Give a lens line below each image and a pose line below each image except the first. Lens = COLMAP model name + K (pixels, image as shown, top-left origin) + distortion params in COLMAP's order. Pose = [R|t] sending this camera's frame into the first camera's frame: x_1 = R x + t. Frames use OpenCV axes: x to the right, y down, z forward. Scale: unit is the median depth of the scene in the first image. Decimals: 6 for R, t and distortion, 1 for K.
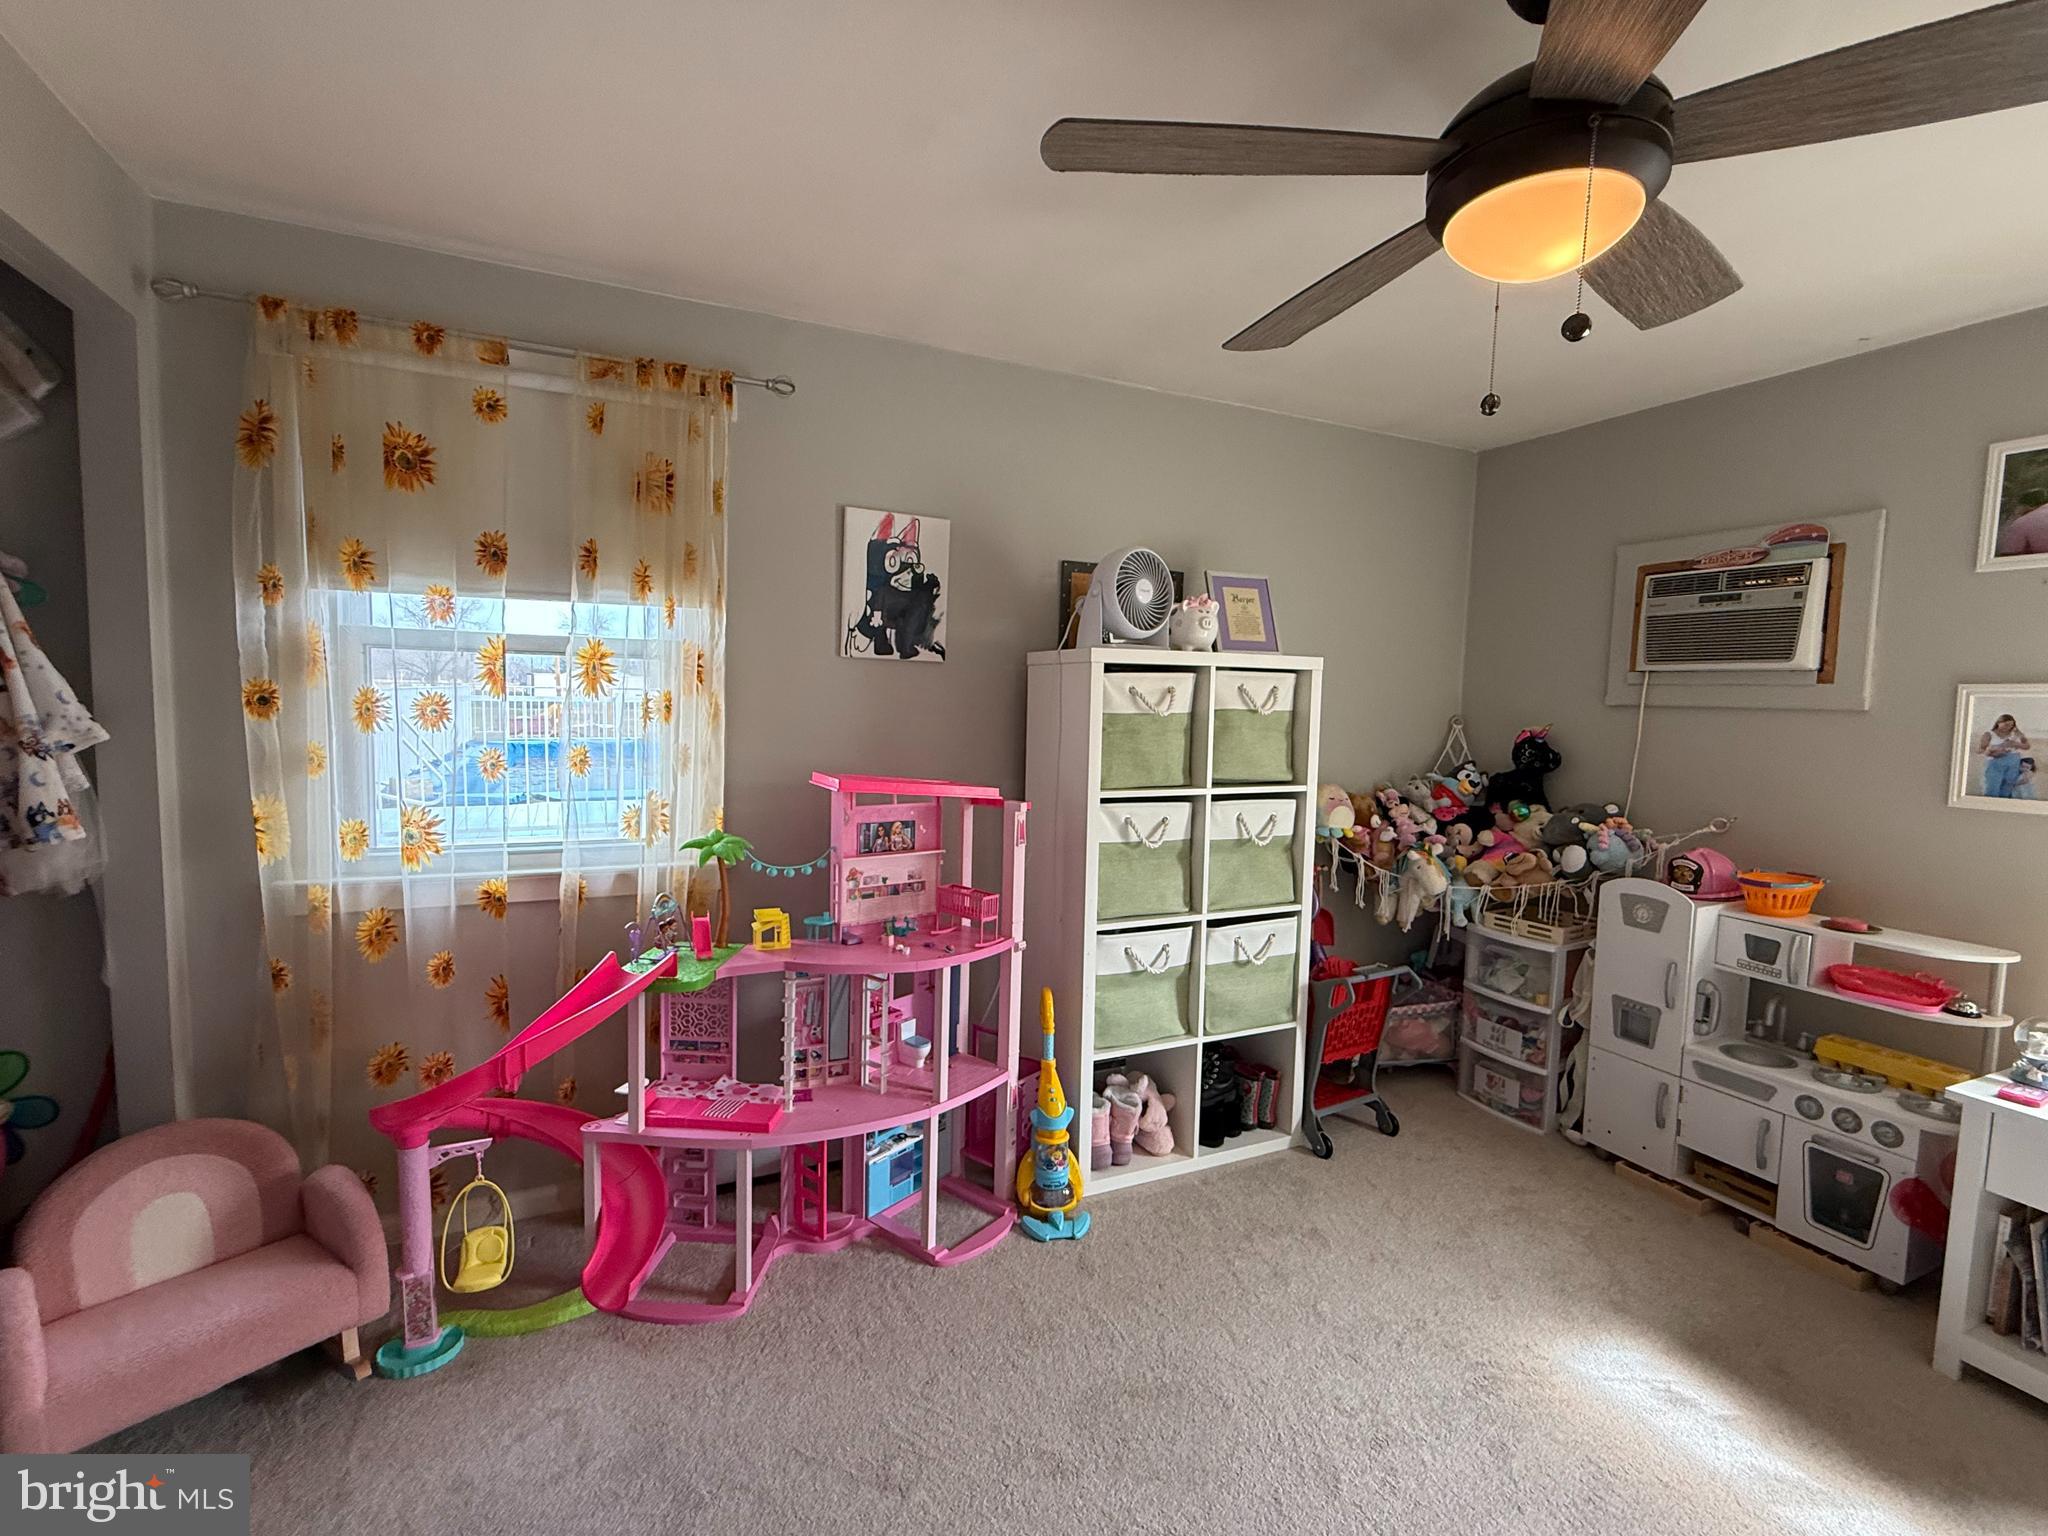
lens RADIAL K [[923.1, 0, 1024.0], [0, 923.1, 768.0], [0, 0, 1]] dist [0.000531, 0.000204]
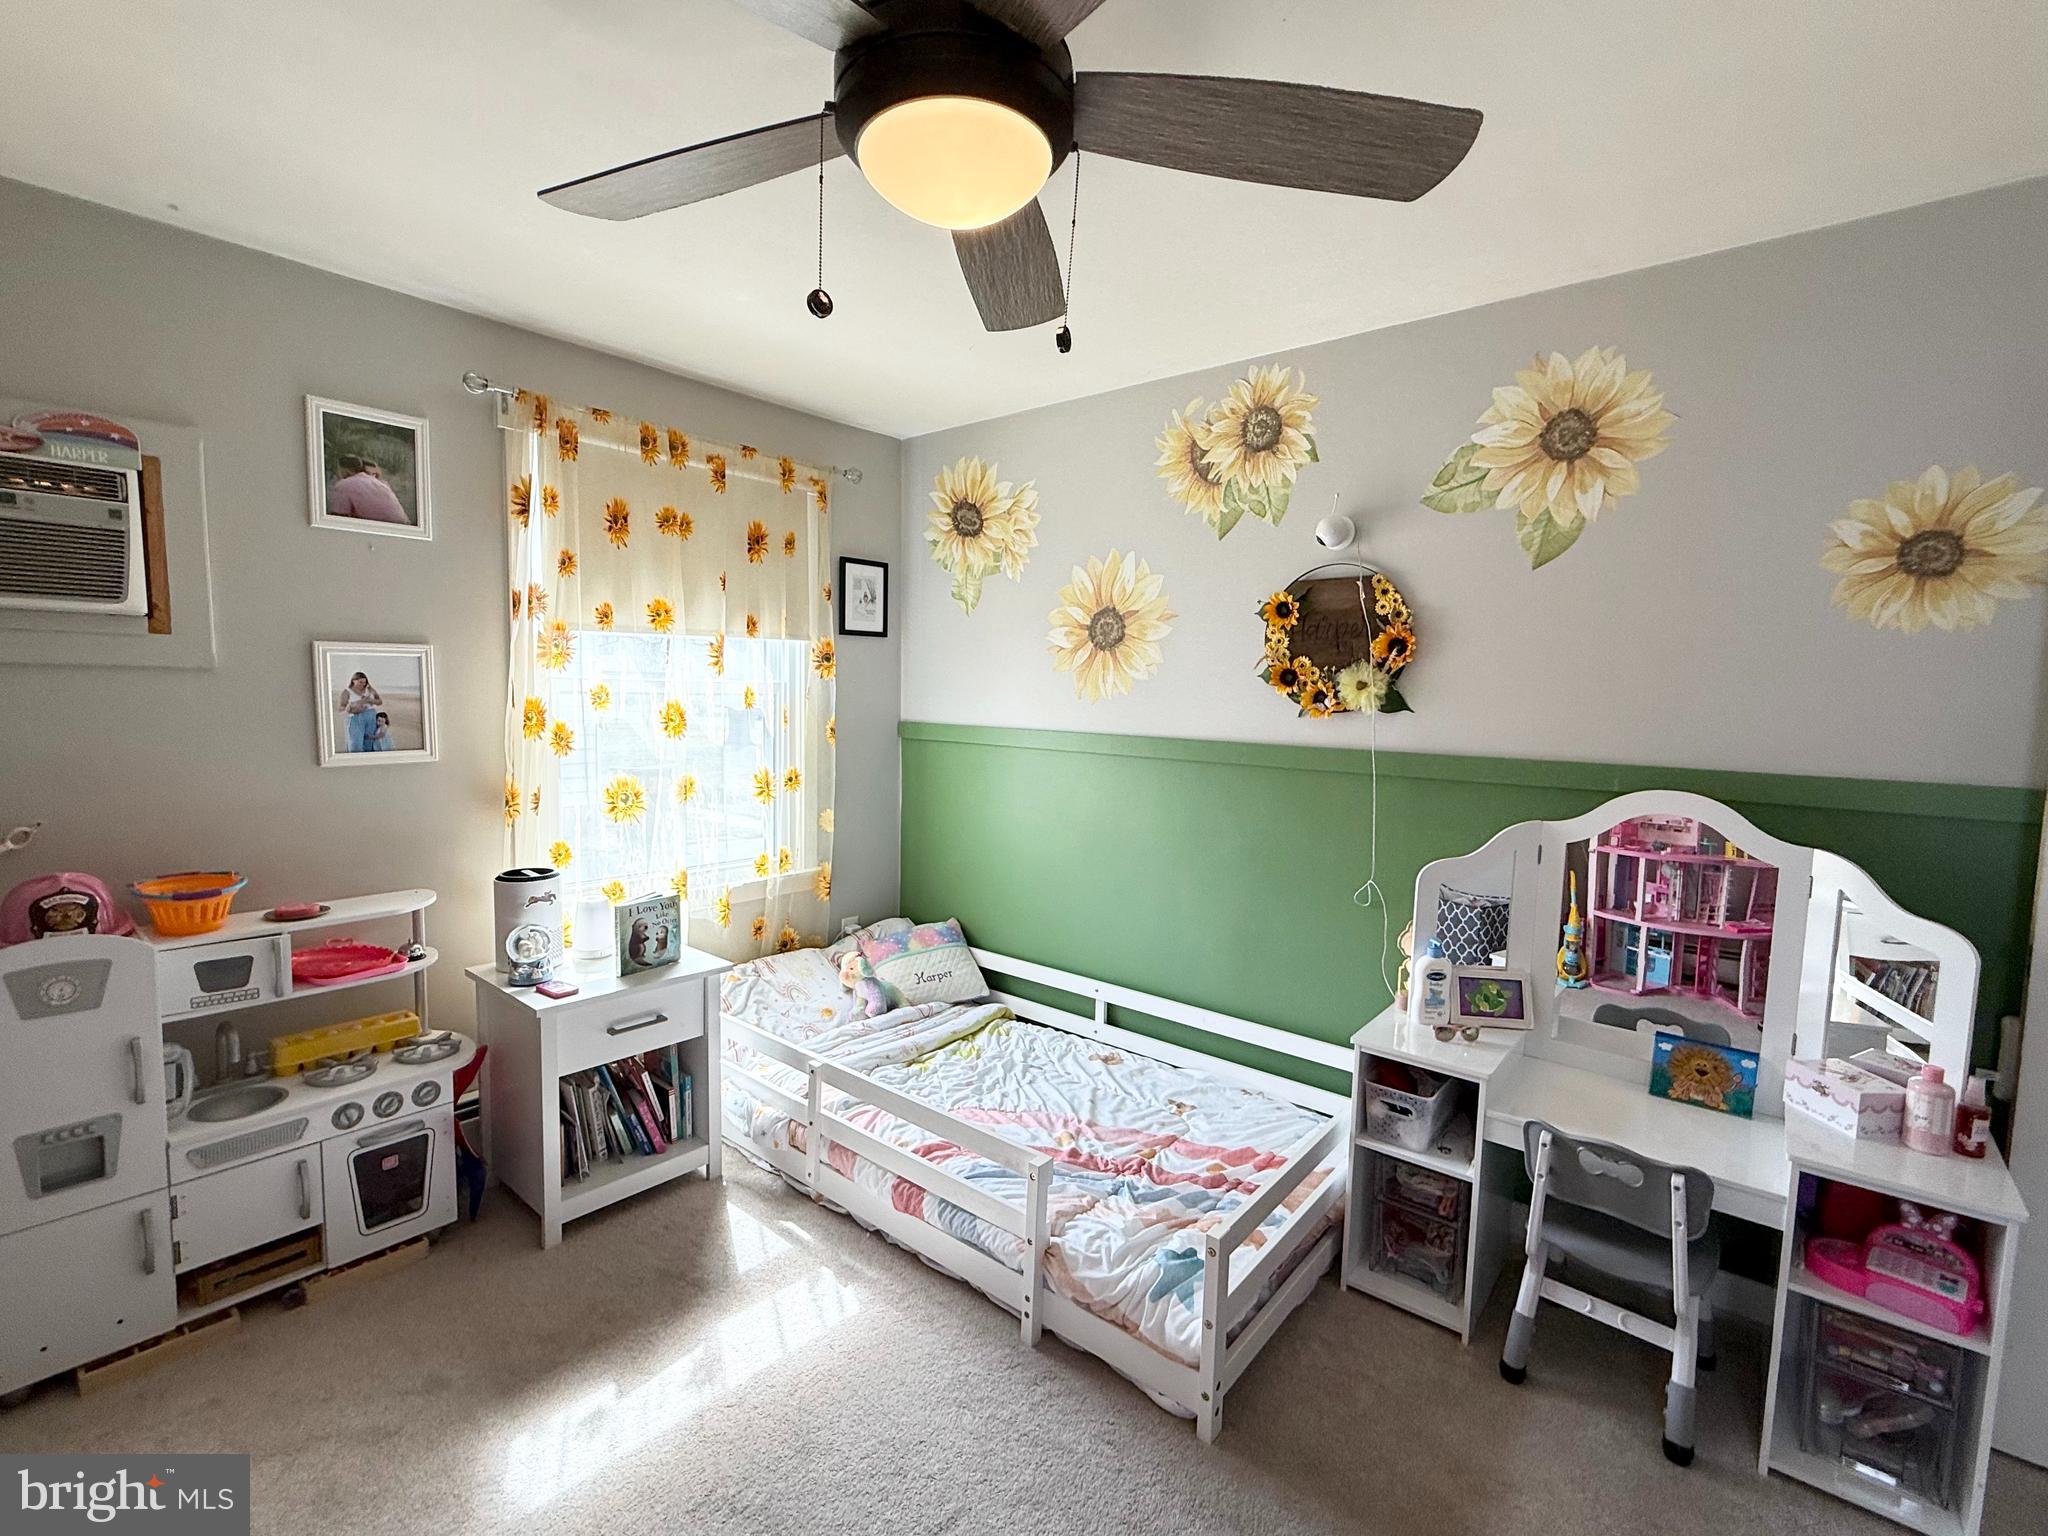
lens RADIAL K [[923.1, 0, 1024.0], [0, 923.1, 768.0], [0, 0, 1]] dist [0.000531, 0.000204]
pose [[-0.416151, -0.115161, 0.901974, -0.171997], [0.040548, 0.988611, 0.144931, -0.062271], [-0.908391, 0.096887, -0.406742, 0.657151]]
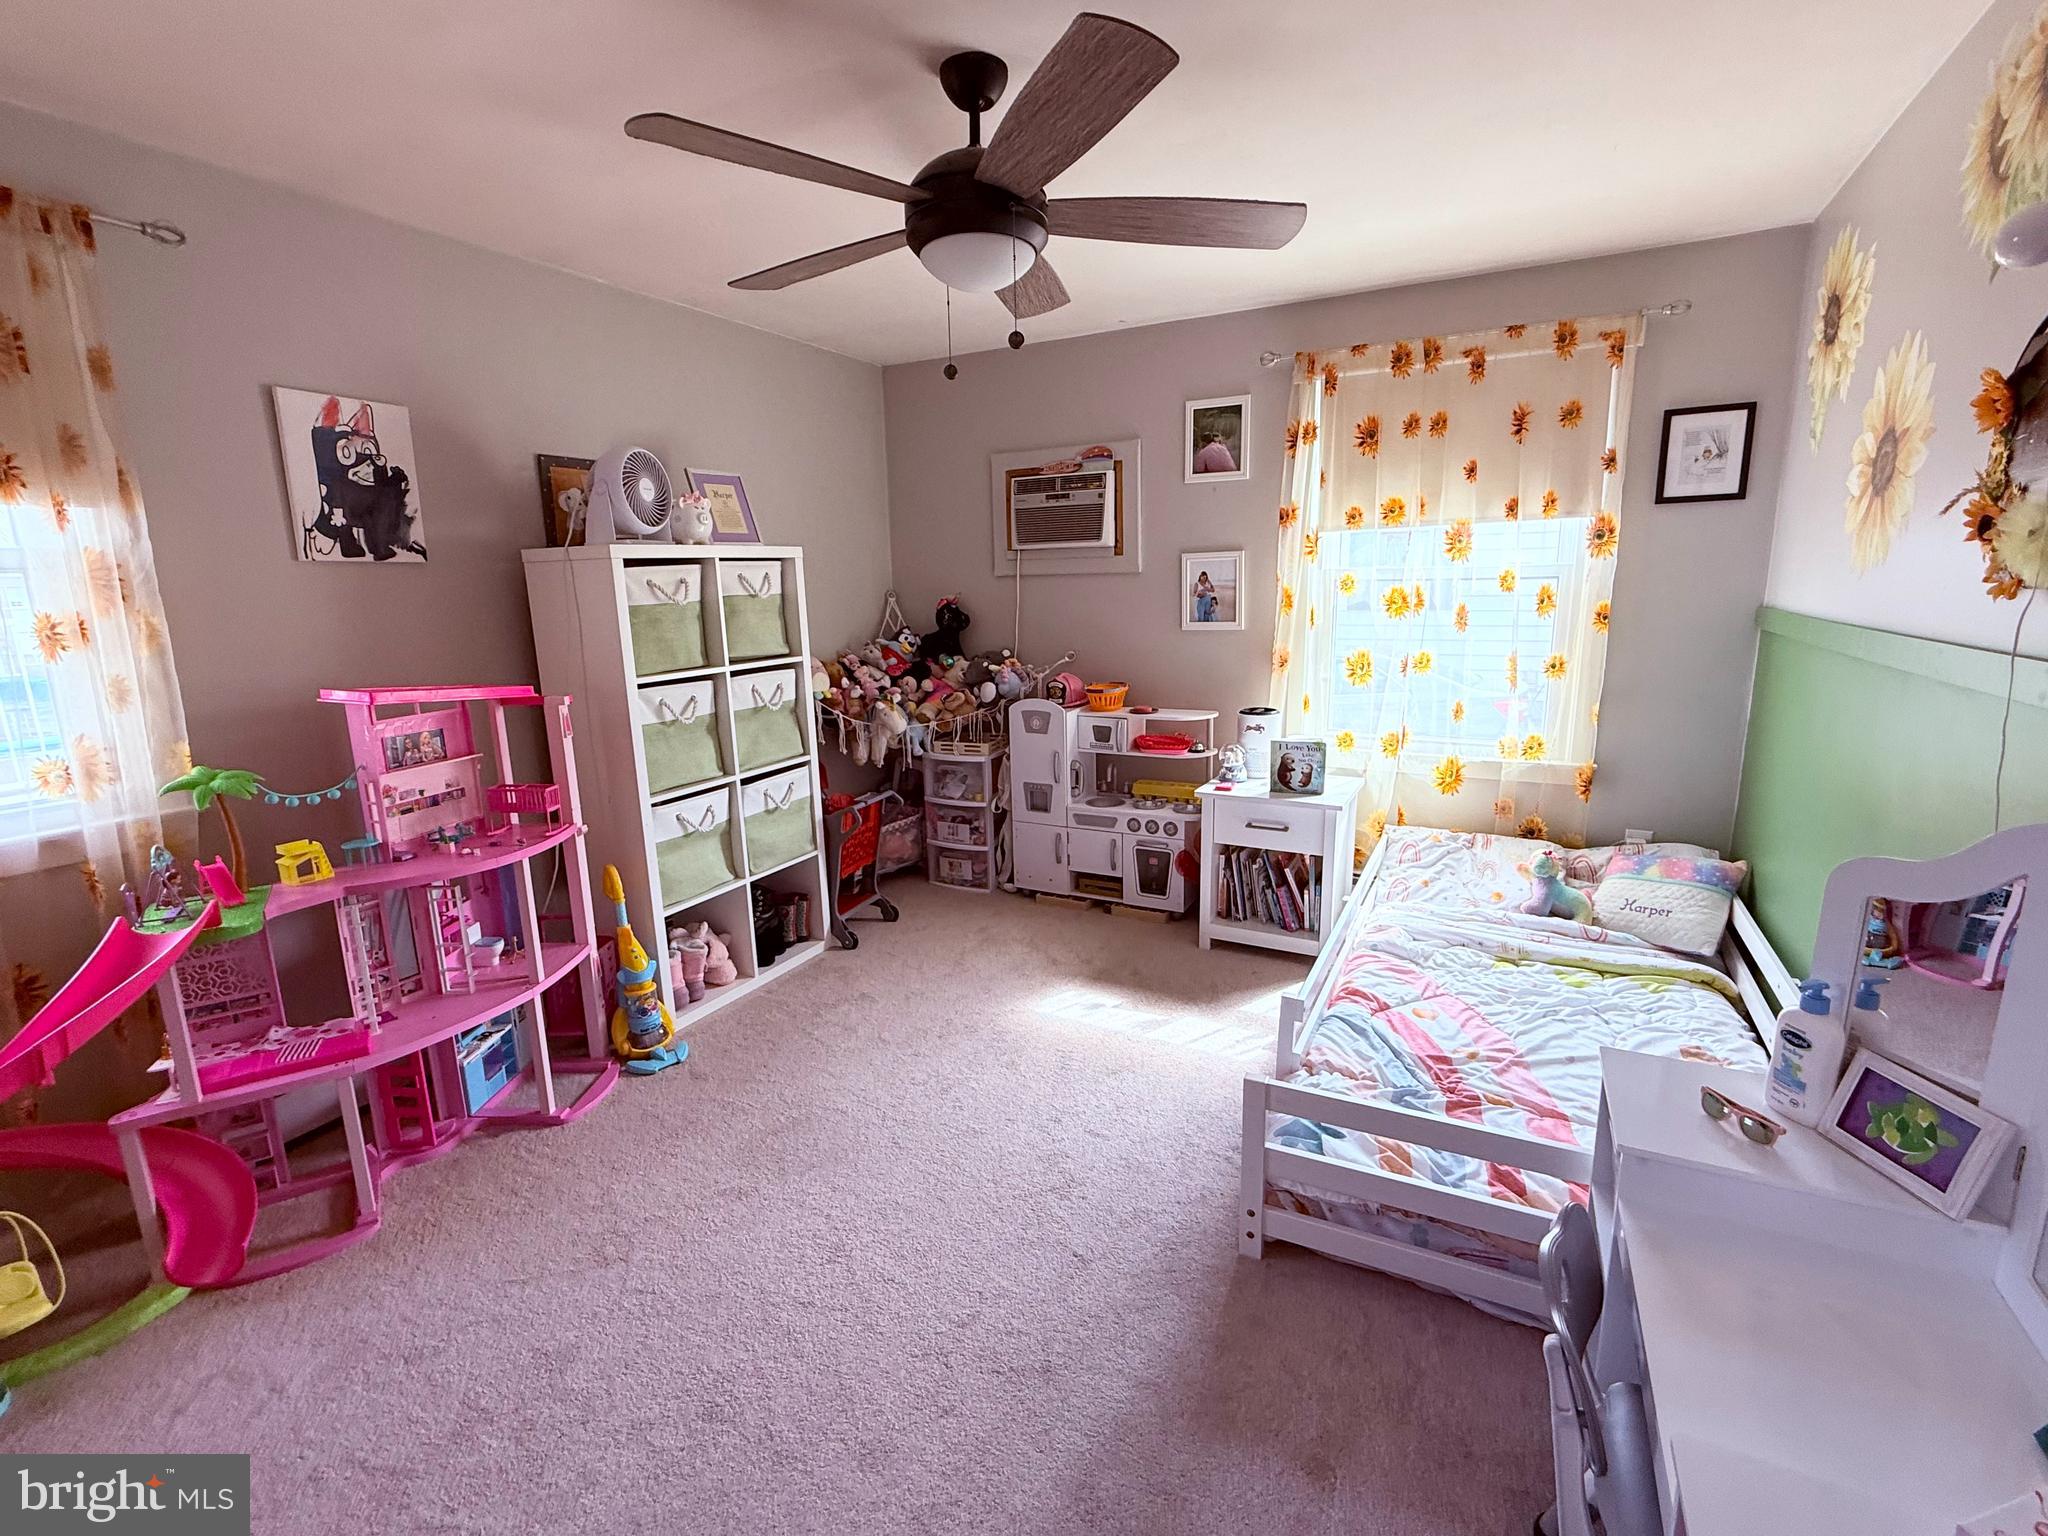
lens RADIAL K [[923.1, 0, 1024.0], [0, 923.1, 768.0], [0, 0, 1]] dist [0.000531, 0.000204]
pose [[0.801694, -0.165441, 0.574383, -0.187322], [0.092283, 0.983670, 0.154525, 0.003478], [-0.590568, -0.070876, 0.803869, -0.153162]]
